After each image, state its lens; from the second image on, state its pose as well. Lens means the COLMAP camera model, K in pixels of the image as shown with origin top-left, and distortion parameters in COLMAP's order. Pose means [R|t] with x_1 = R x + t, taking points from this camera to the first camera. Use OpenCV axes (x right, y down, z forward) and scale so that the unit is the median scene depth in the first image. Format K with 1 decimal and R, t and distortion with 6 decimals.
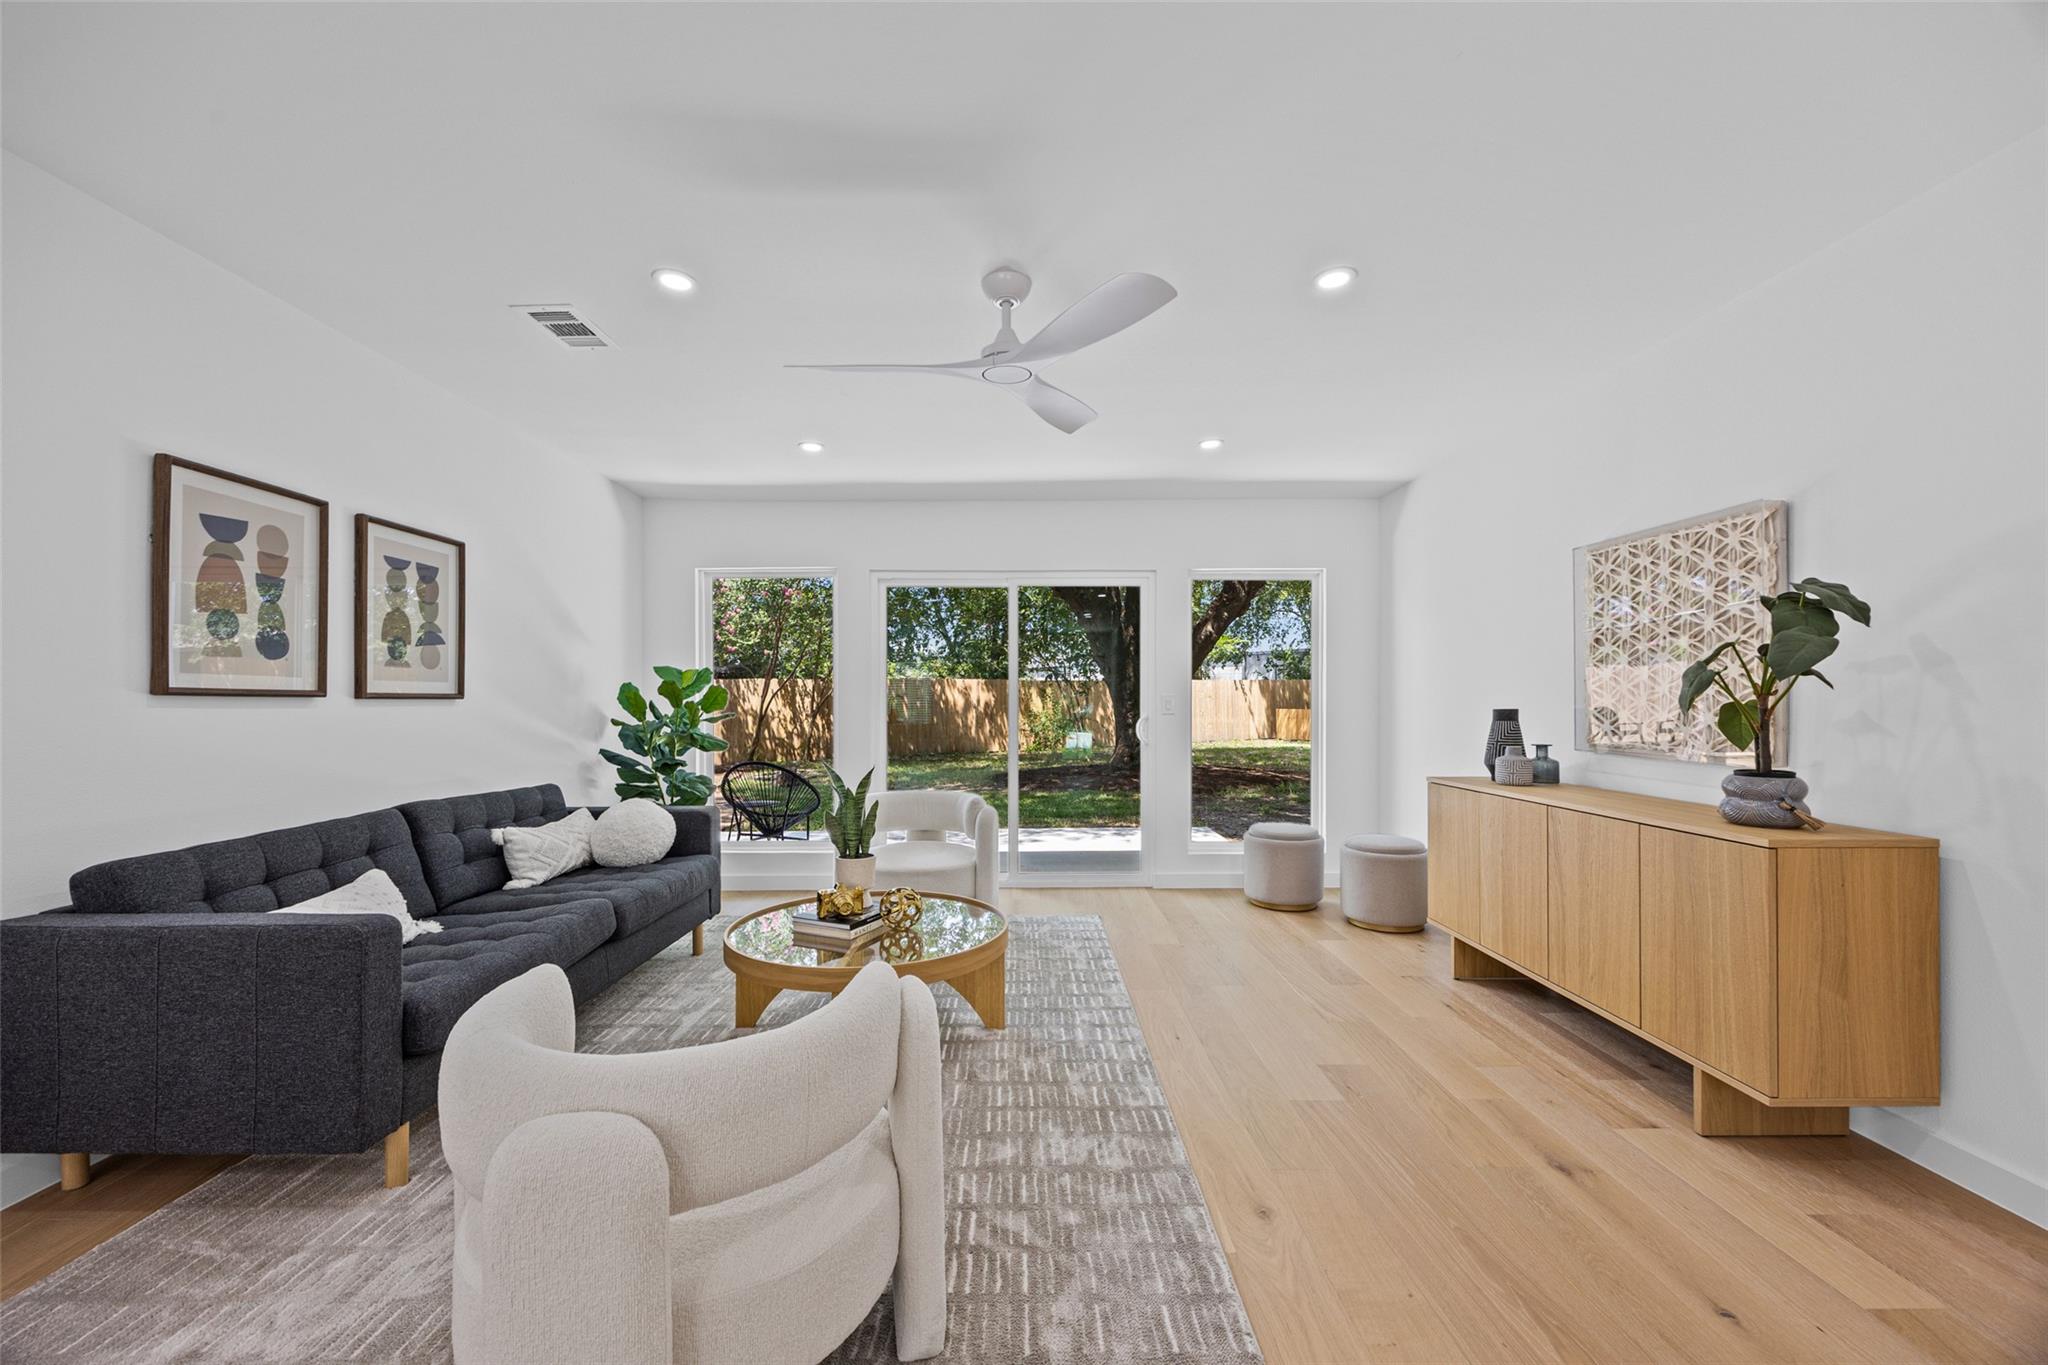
lens RADIAL K [[783.7, 0, 1017.5], [0, 783.7, 693.9], [0, 0, 1]] dist [0.000304, 0.000014]
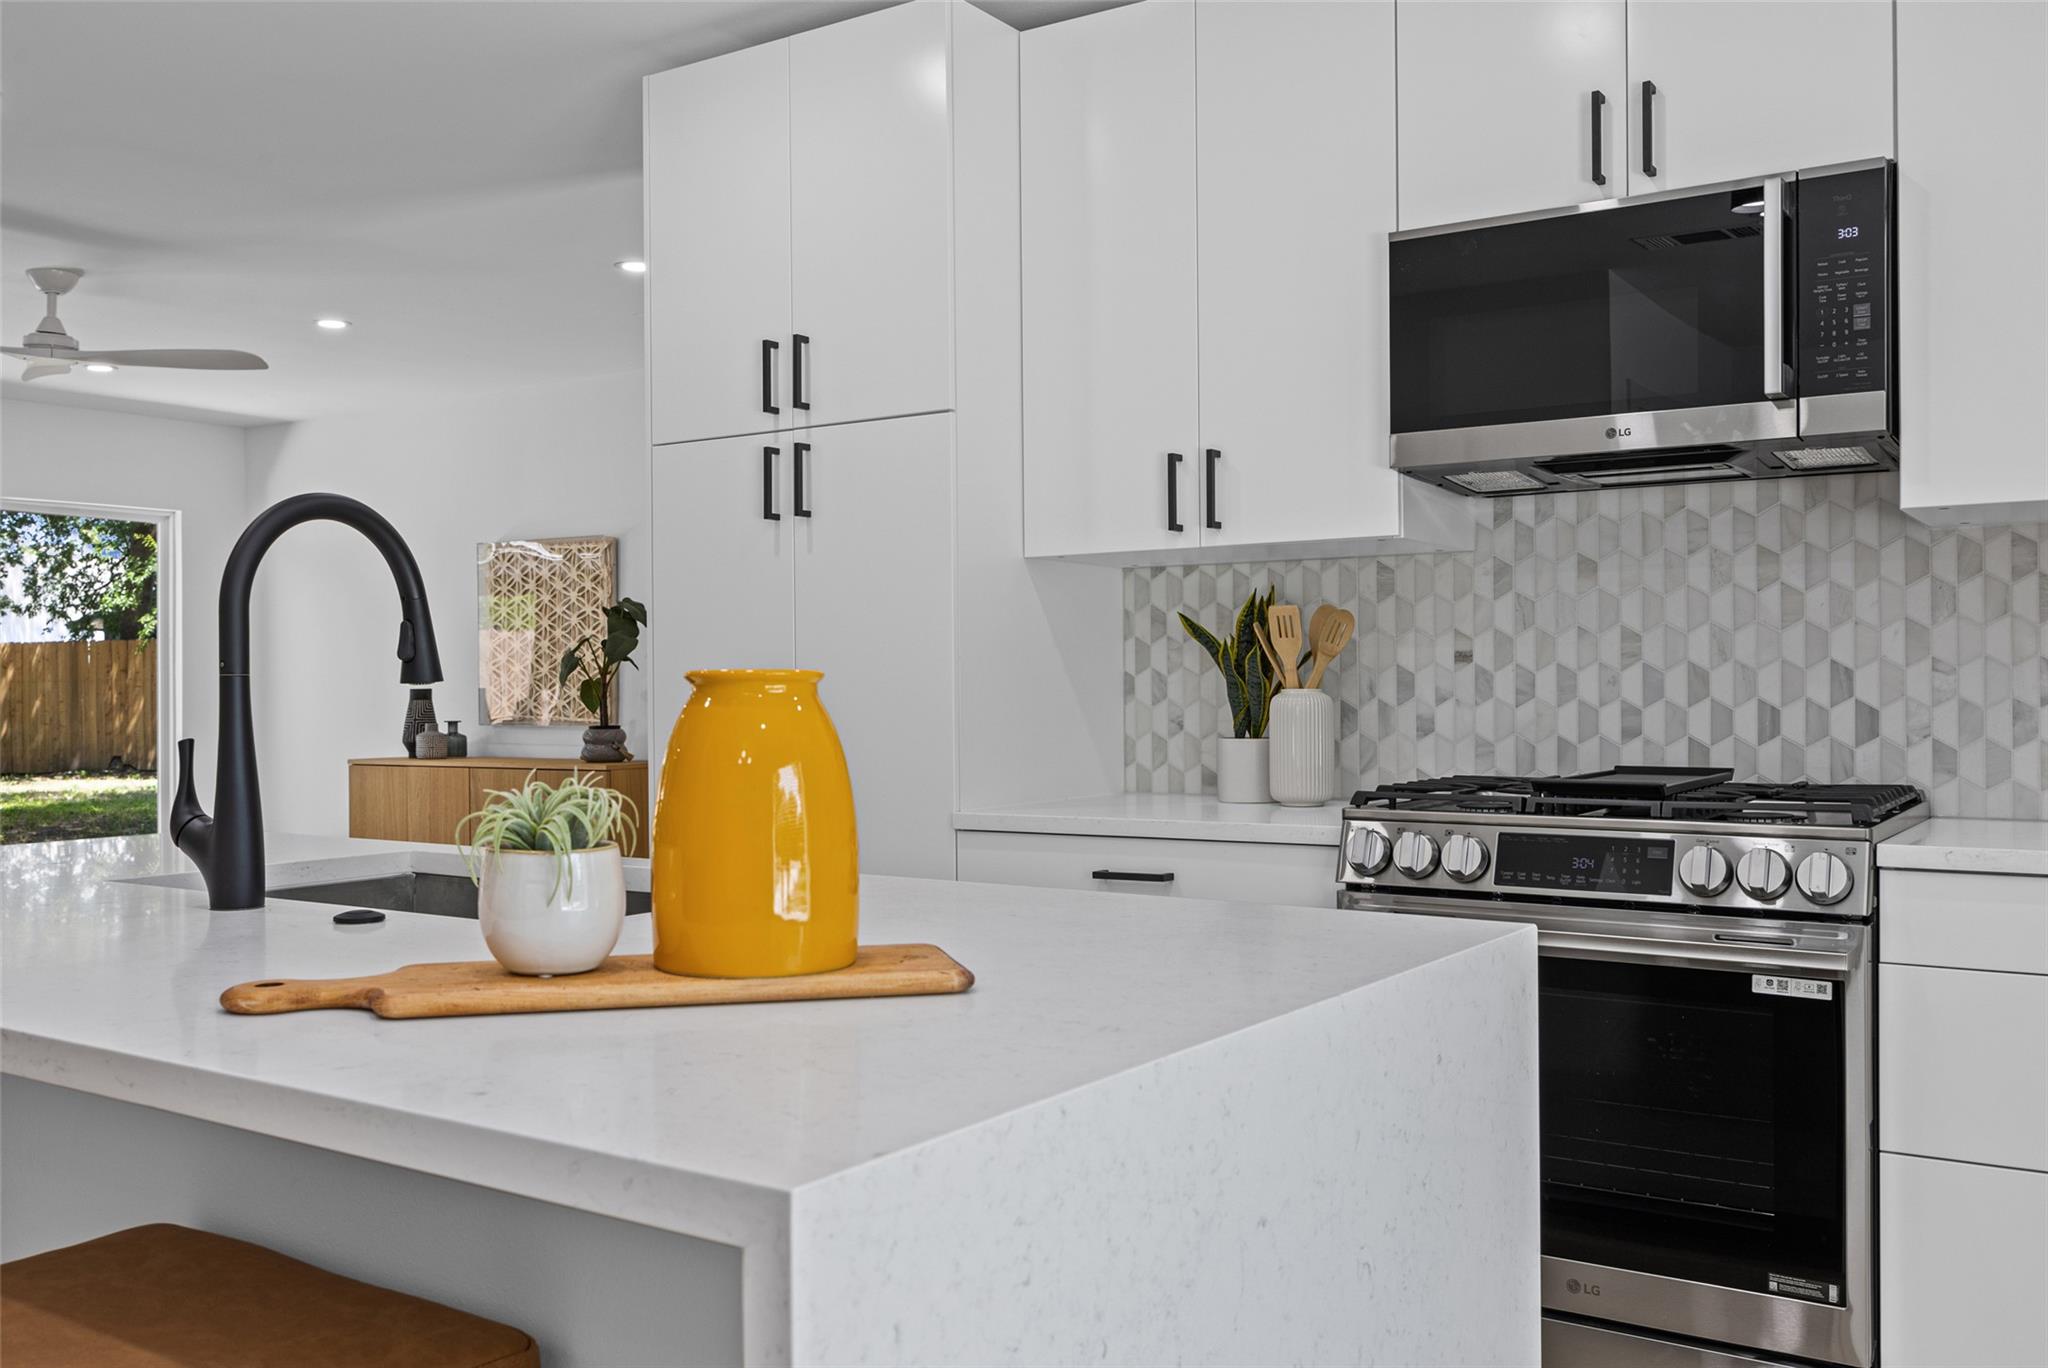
lens RADIAL K [[1772.1, 0, 1024.0], [0, 1772.1, 684.0], [0, 0, 1]] dist [0.005620, 0.005506]
pose [[0.551166, -0.003990, 0.834386, -1.308391], [0.001665, 0.999992, 0.003682, 0.008401], [-0.834394, -0.000640, 0.551168, -1.403447]]
